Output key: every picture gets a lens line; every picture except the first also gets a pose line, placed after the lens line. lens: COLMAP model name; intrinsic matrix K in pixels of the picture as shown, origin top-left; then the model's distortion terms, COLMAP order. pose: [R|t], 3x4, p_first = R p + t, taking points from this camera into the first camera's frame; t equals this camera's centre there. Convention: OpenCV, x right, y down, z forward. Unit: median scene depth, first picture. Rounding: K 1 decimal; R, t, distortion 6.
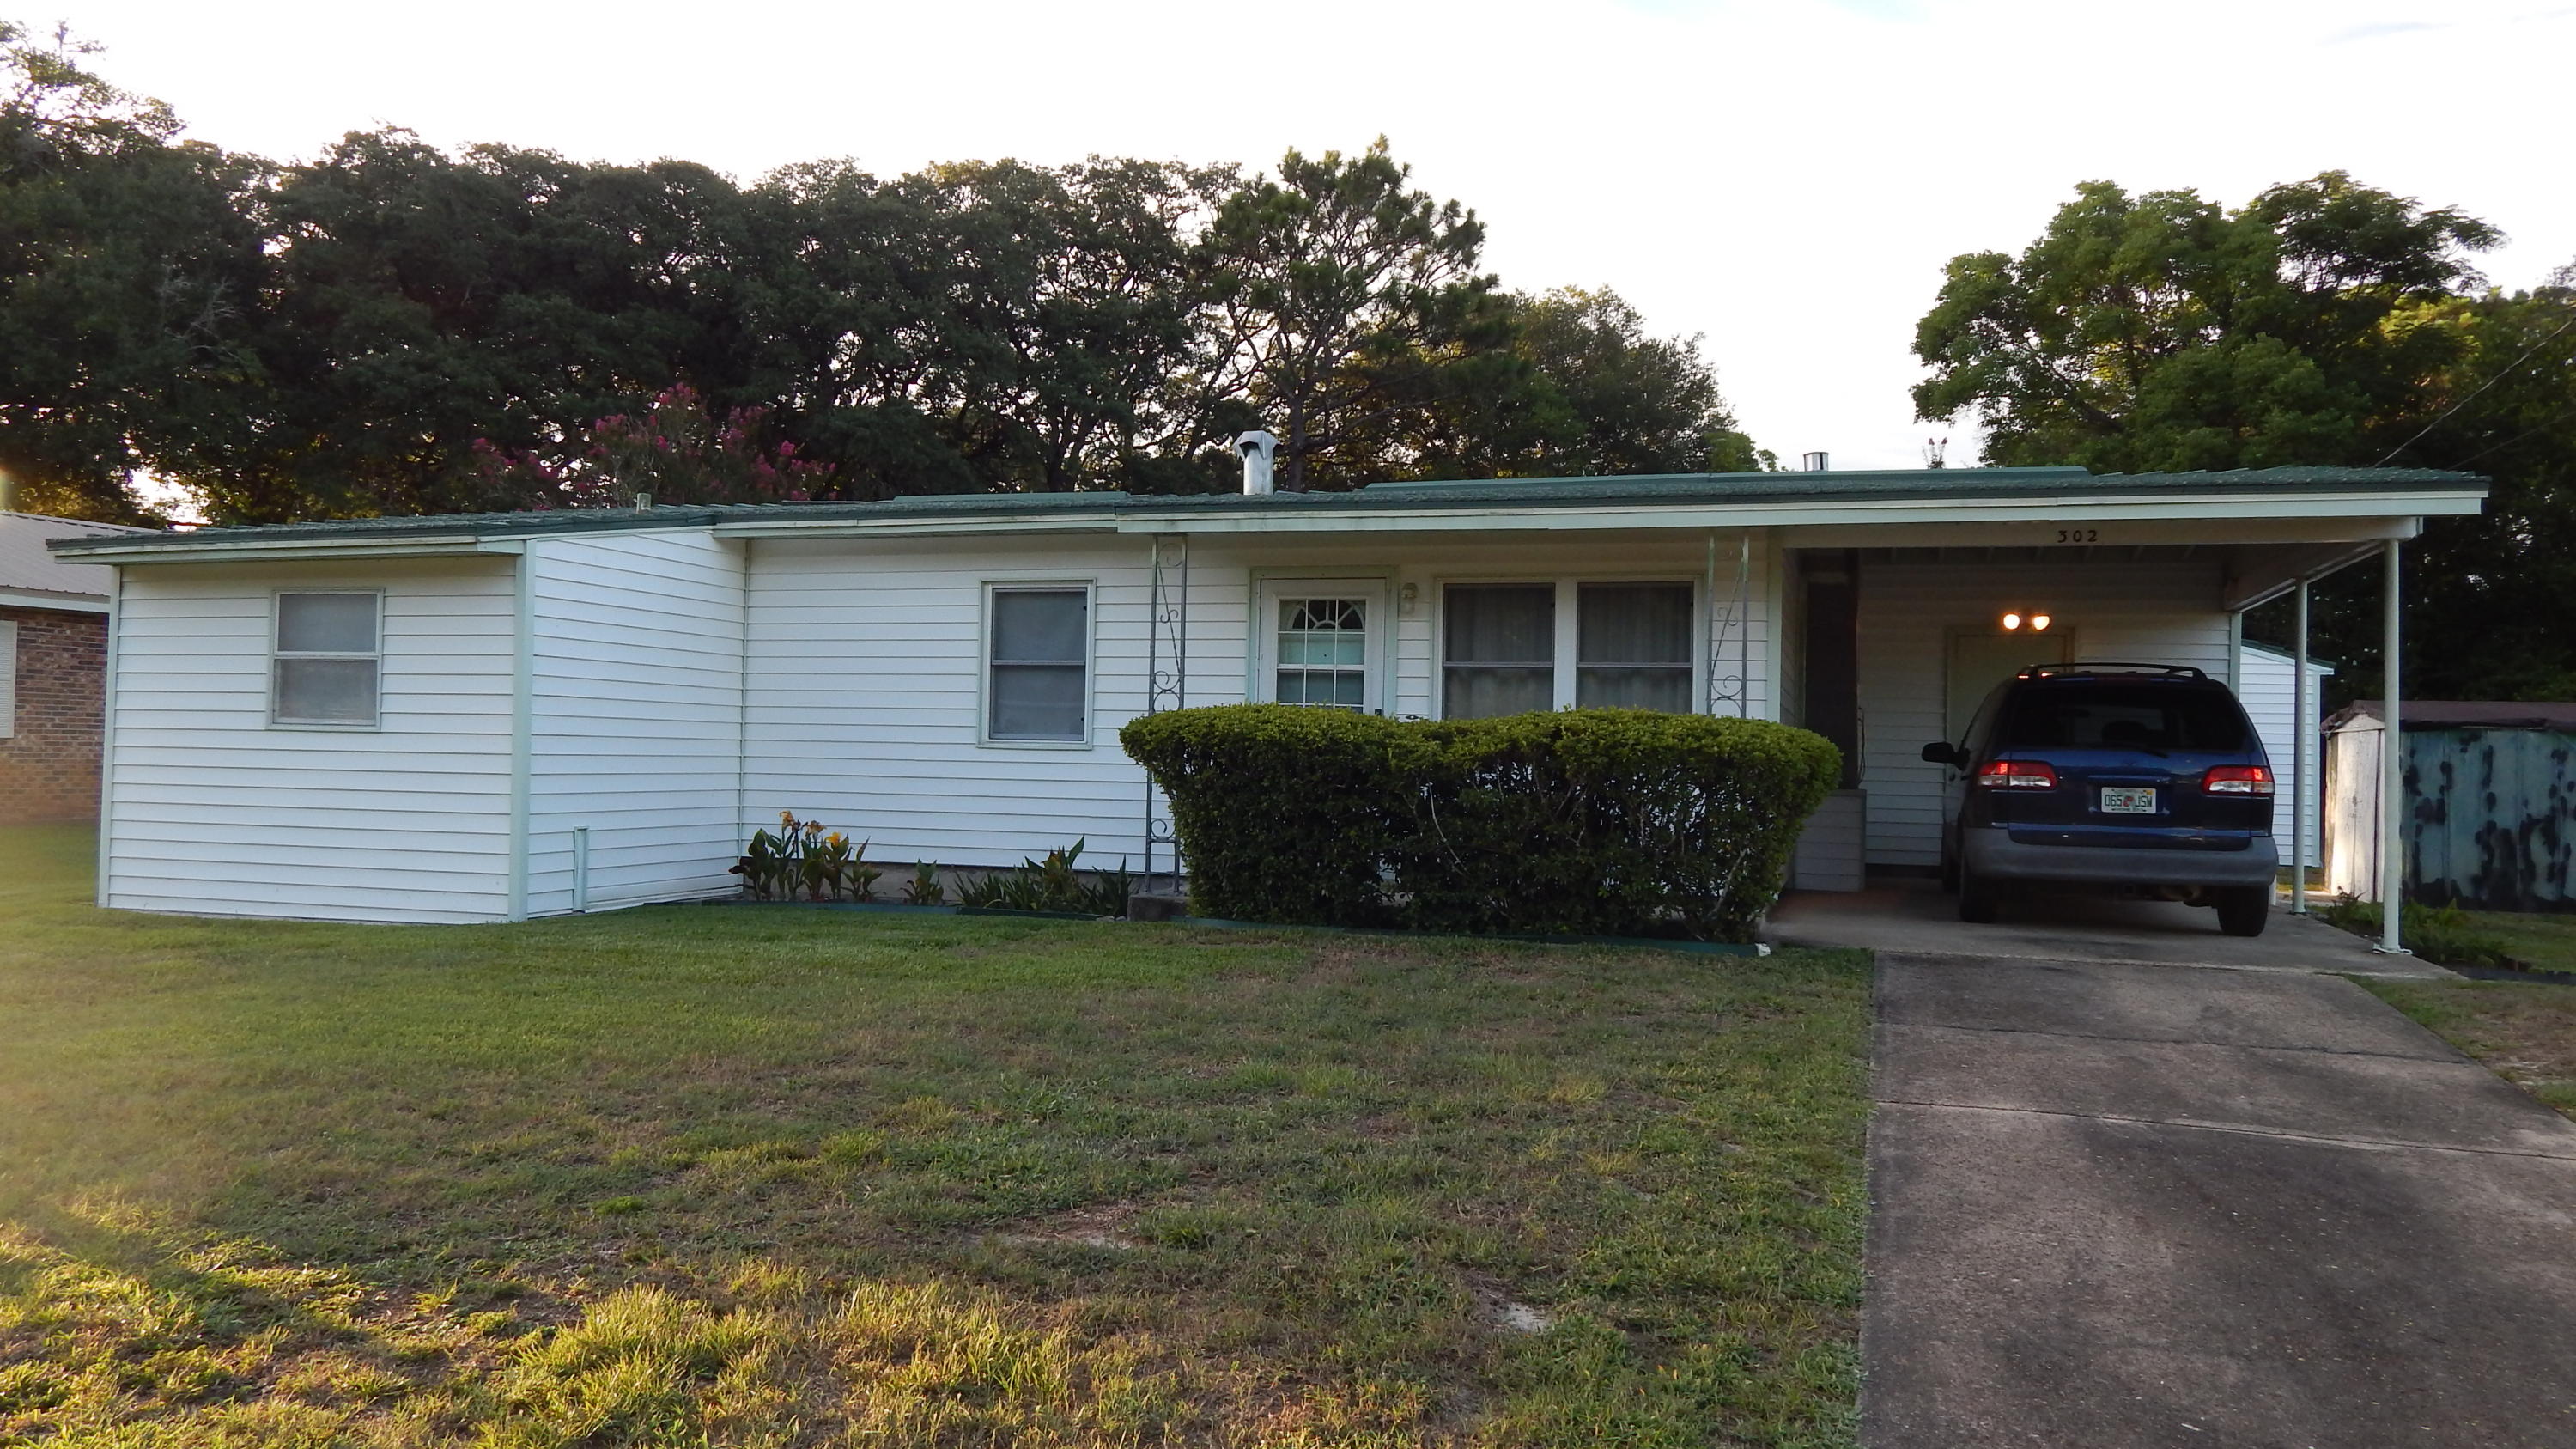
lens RADIAL K [[1855.7, 0, 1288.6], [0, 1855.7, 781.0], [0, 0, 1]] dist [-0.011199, -0.004845]
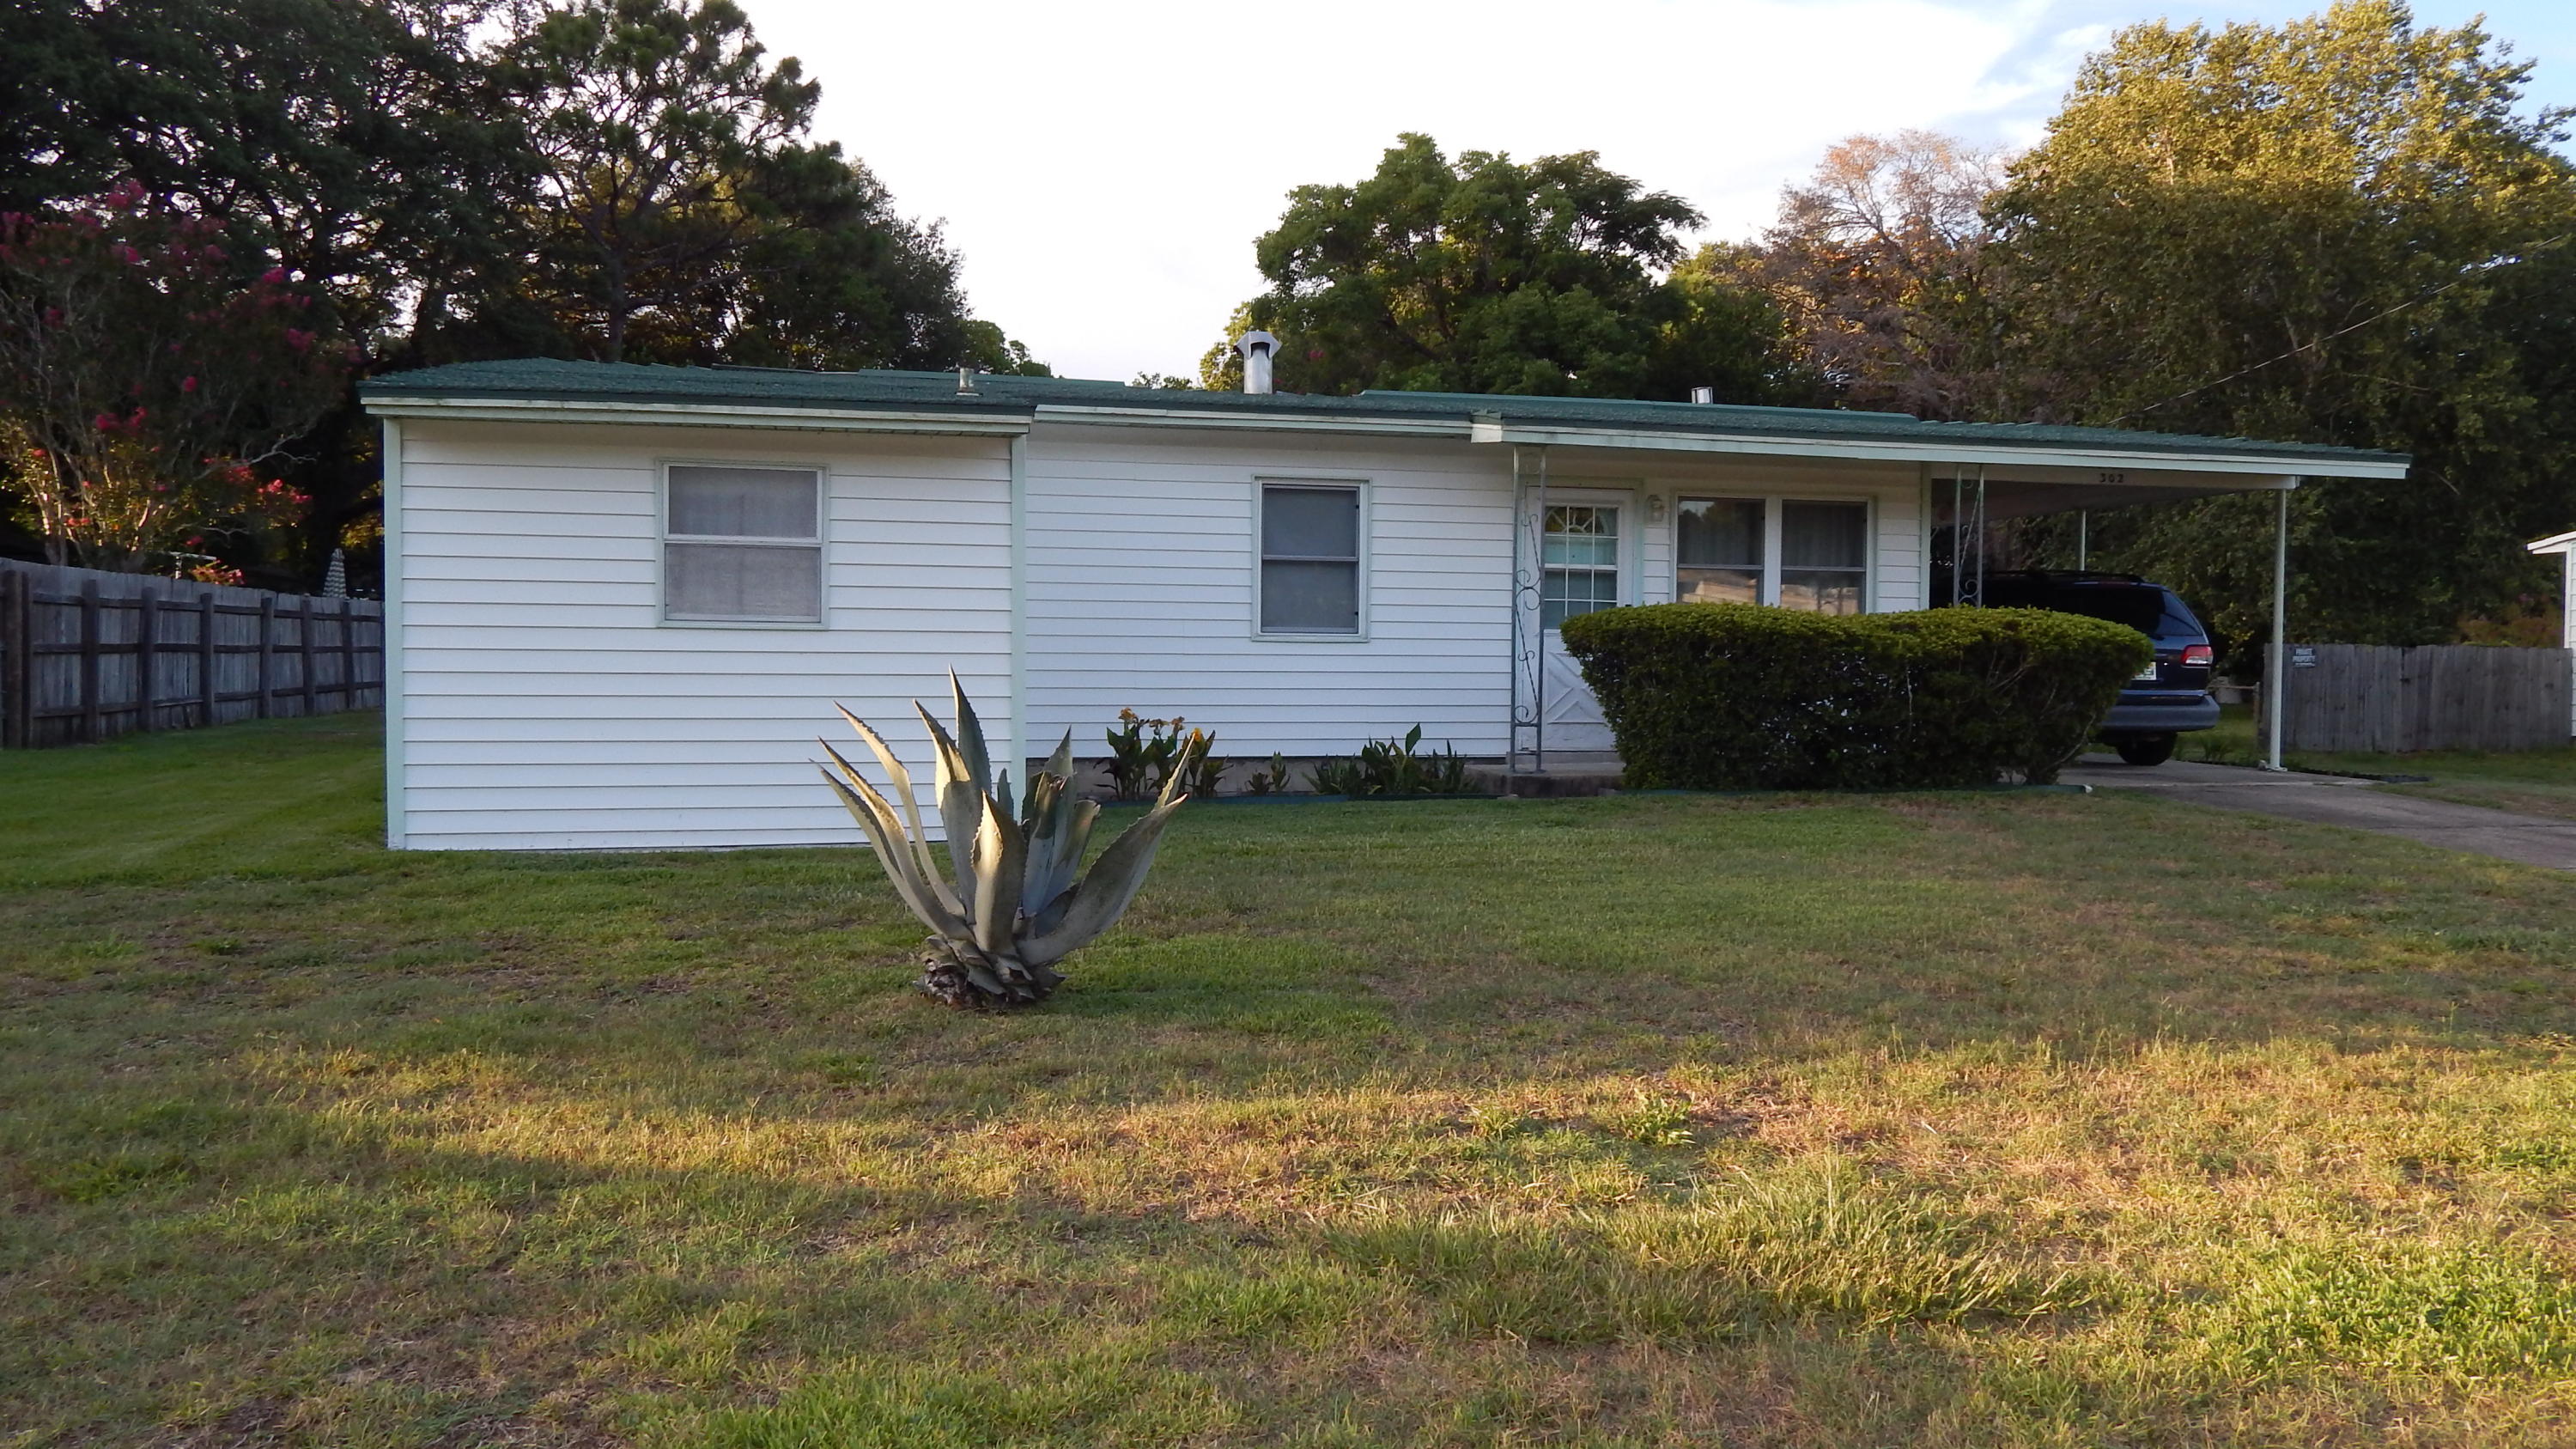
lens RADIAL K [[1886.1, 0, 1288.0], [0, 1886.1, 724.5], [0, 0, 1]] dist [0.004589, 0.000926]
pose [[0.851862, -0.032270, 0.522772, -0.727630], [0.015241, 0.999205, 0.036845, -0.010663], [-0.523545, -0.023420, 0.851676, 0.115599]]
